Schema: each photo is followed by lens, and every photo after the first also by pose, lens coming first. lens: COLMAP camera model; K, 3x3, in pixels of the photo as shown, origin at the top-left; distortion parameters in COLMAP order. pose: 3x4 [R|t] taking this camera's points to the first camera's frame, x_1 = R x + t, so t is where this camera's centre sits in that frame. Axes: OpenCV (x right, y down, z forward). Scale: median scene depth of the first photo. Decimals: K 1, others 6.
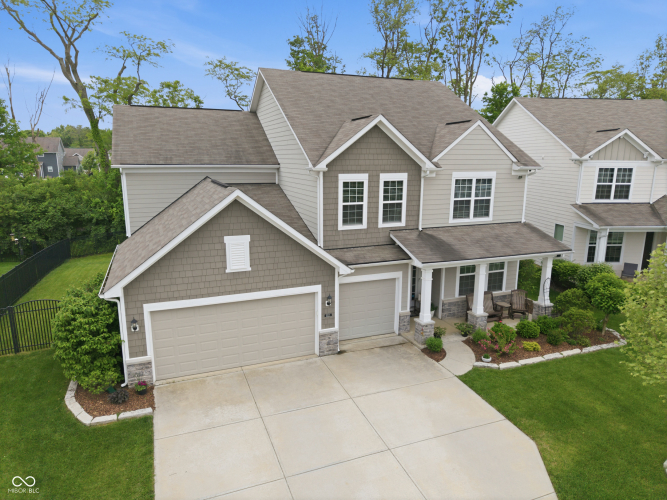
lens RADIAL K [[446.0, 0, 335.4], [0, 446.0, 252.2], [0, 0, 1]] dist [0.002187, -0.001586]
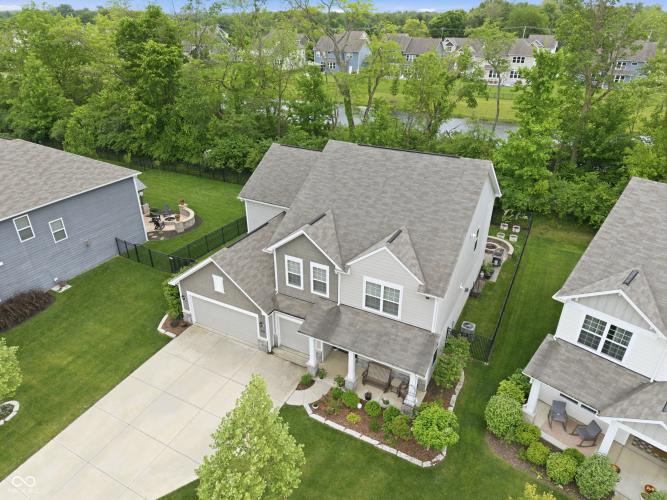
lens RADIAL K [[449.9, 0, 333.5], [0, 449.9, 250.0], [0, 0, 1]] dist [0.007520, -0.002348]
pose [[0.642511, 0.352048, -0.680619, 1.126678], [-0.159801, 0.930246, 0.330313, -0.702052], [0.749429, -0.103466, 0.653950, 0.093466]]
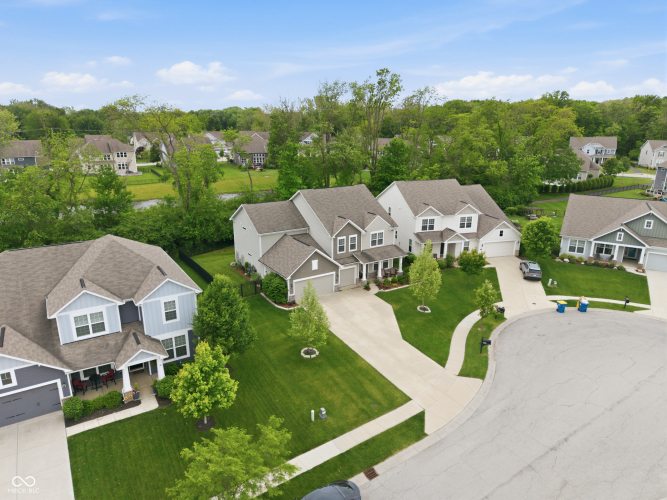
lens RADIAL K [[446.0, 0, 335.4], [0, 446.0, 252.2], [0, 0, 1]] dist [0.002187, -0.001586]
pose [[0.982179, -0.054159, 0.179975, -0.578799], [0.038422, 0.995218, 0.089809, -0.345558], [-0.183978, -0.081293, 0.979563, -2.133850]]
